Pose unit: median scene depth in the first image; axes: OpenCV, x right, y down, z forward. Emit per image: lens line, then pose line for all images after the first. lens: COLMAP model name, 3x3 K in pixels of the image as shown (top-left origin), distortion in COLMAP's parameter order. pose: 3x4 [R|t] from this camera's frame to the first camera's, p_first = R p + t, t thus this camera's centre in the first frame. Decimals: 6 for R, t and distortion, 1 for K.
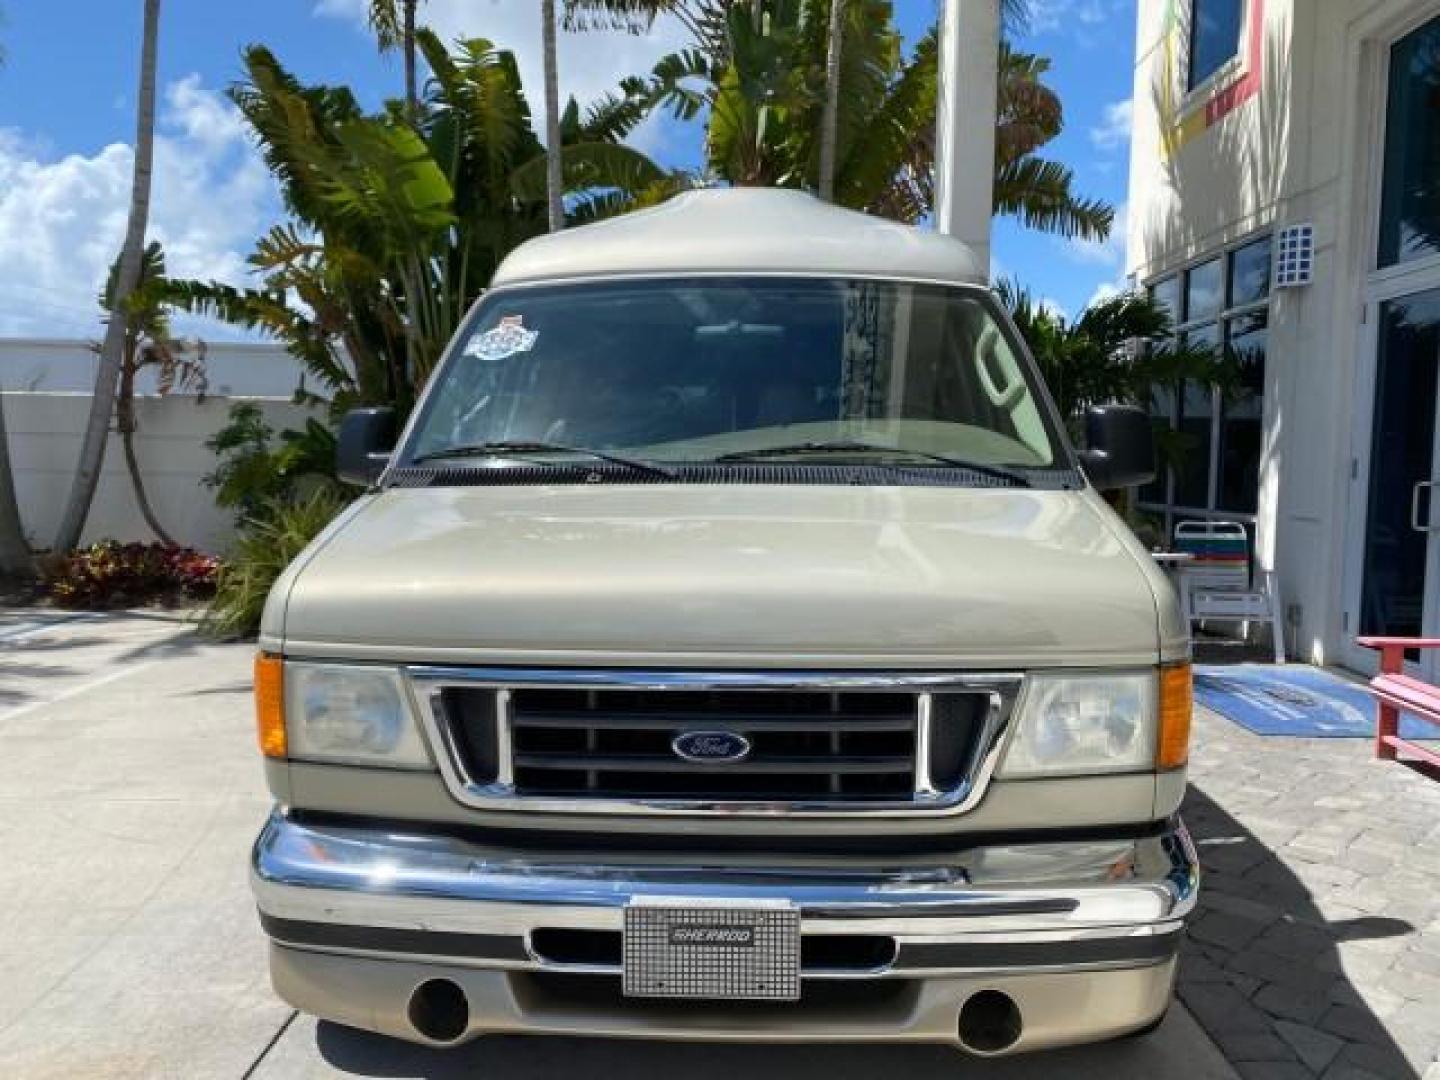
lens RADIAL K [[1109.2, 0, 718.5], [0, 1109.2, 531.0], [0, 0, 1]] dist [0.004032, 0.001103]
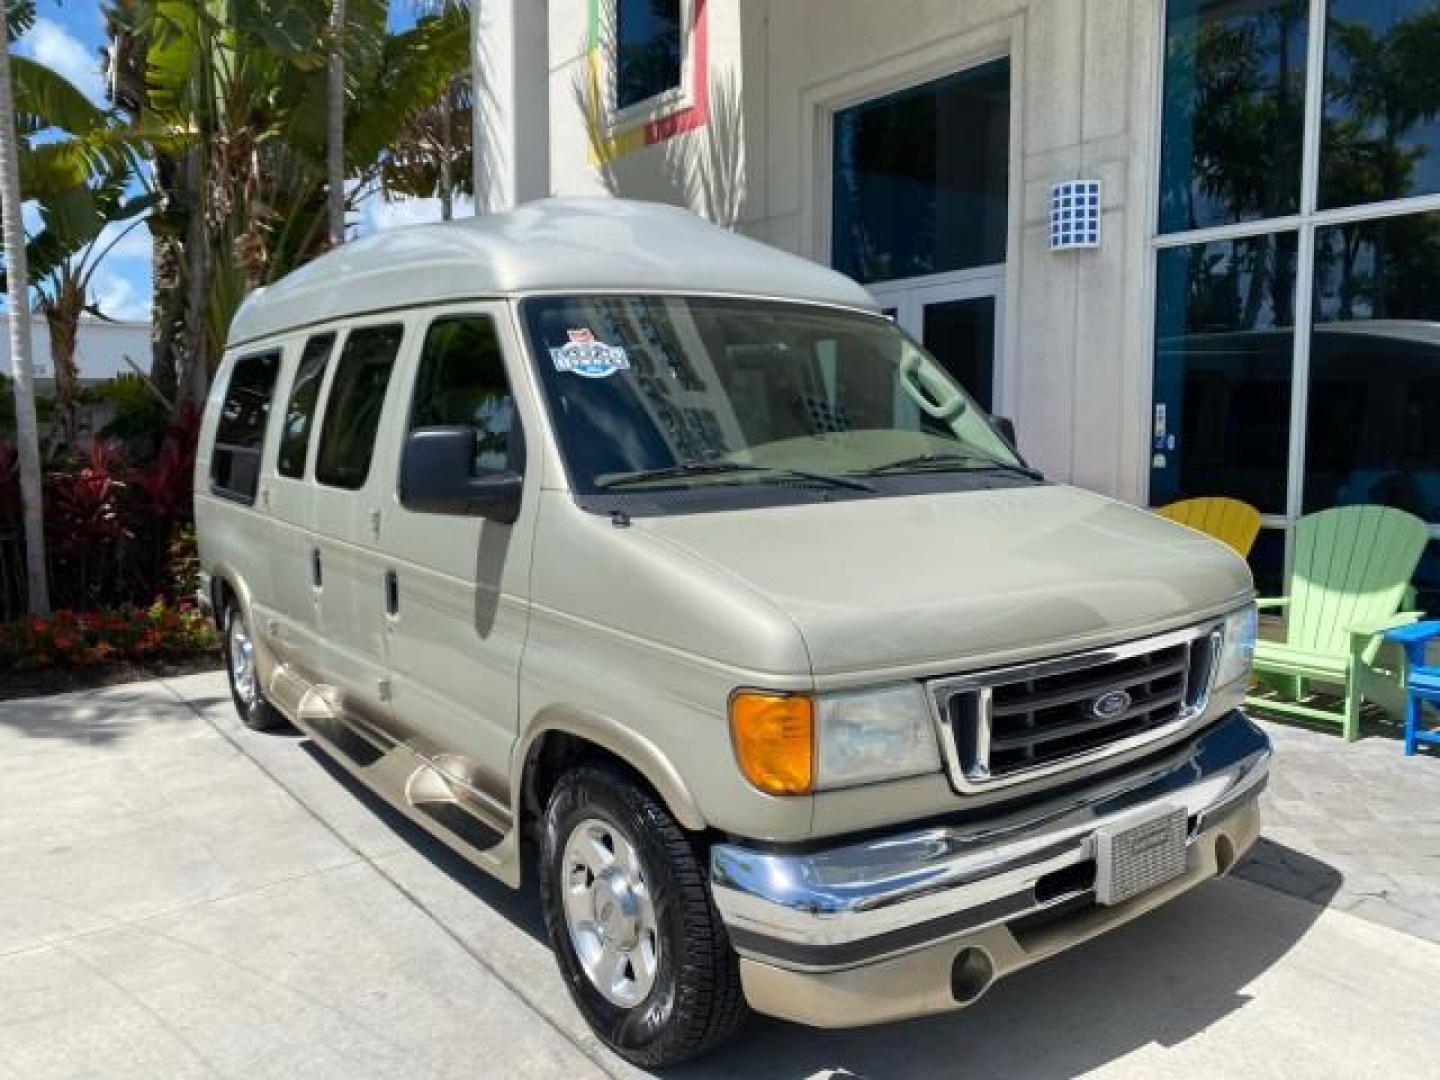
lens RADIAL K [[1114.7, 0, 715.5], [0, 1114.7, 529.8], [0, 0, 1]] dist [0.006300, 0.005246]
pose [[0.783086, -0.073827, 0.617516, -1.130154], [0.056784, 0.997269, 0.047220, -0.093874], [-0.619316, -0.001912, 0.785140, 0.261389]]
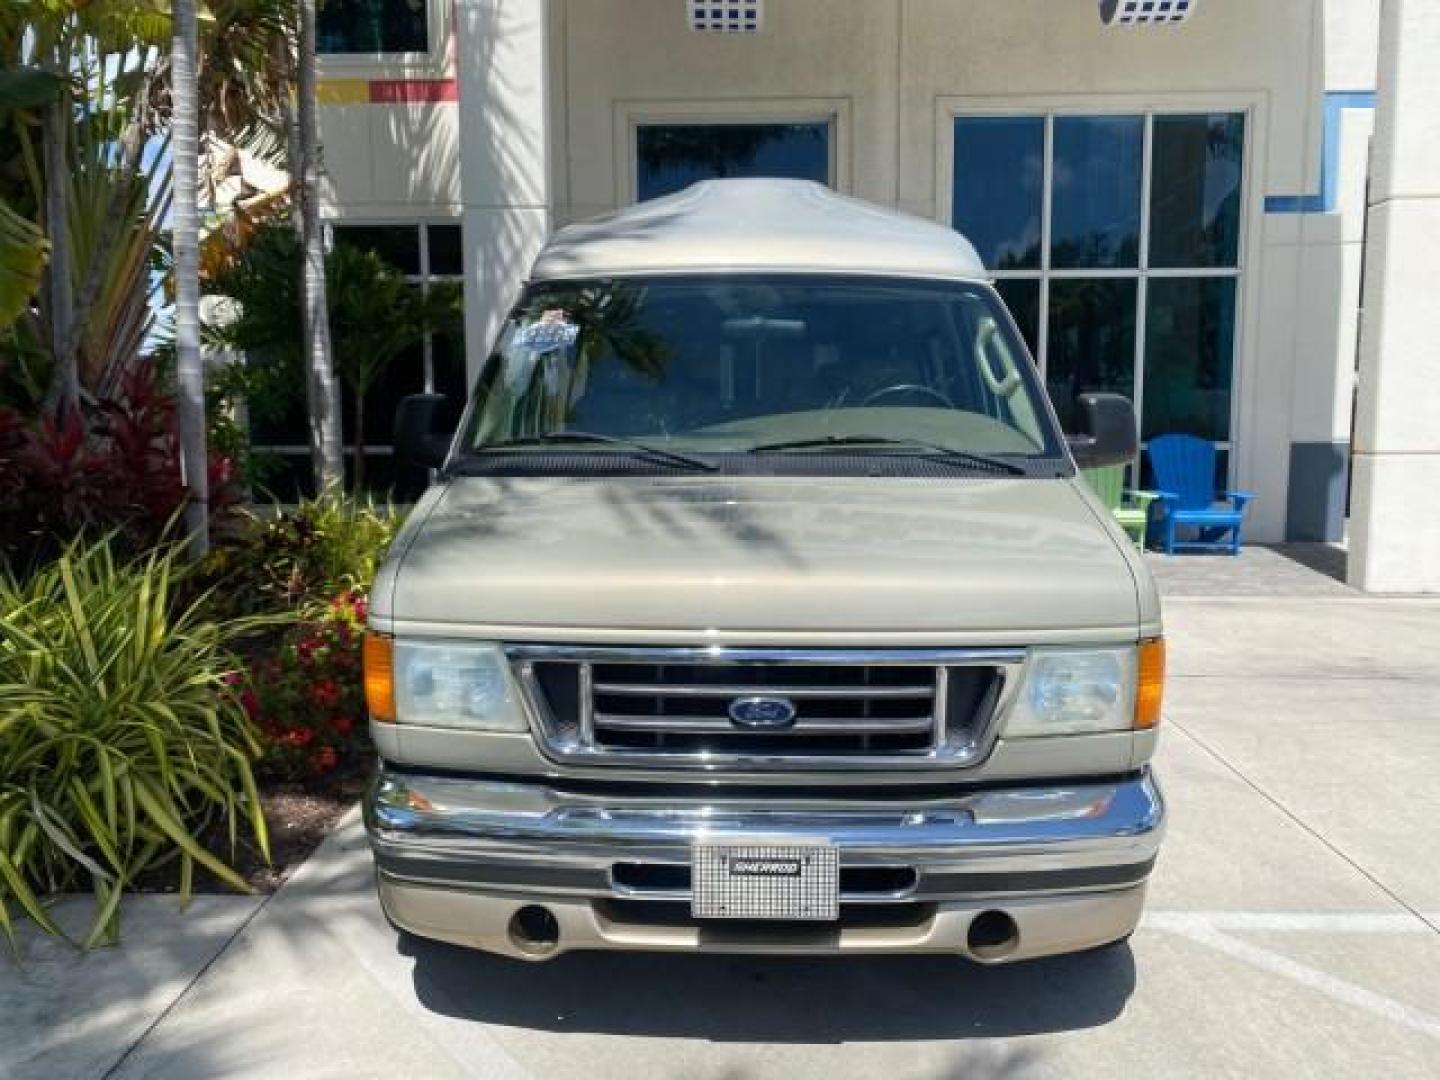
lens RADIAL K [[1112.3, 0, 713.5], [0, 1112.3, 524.9], [0, 0, 1]] dist [0.011447, -0.000540]
pose [[0.999852, -0.002937, 0.016924, -0.077613], [0.001973, 0.998389, 0.056702, -0.072488], [-0.017063, -0.056660, 0.998248, -0.177437]]
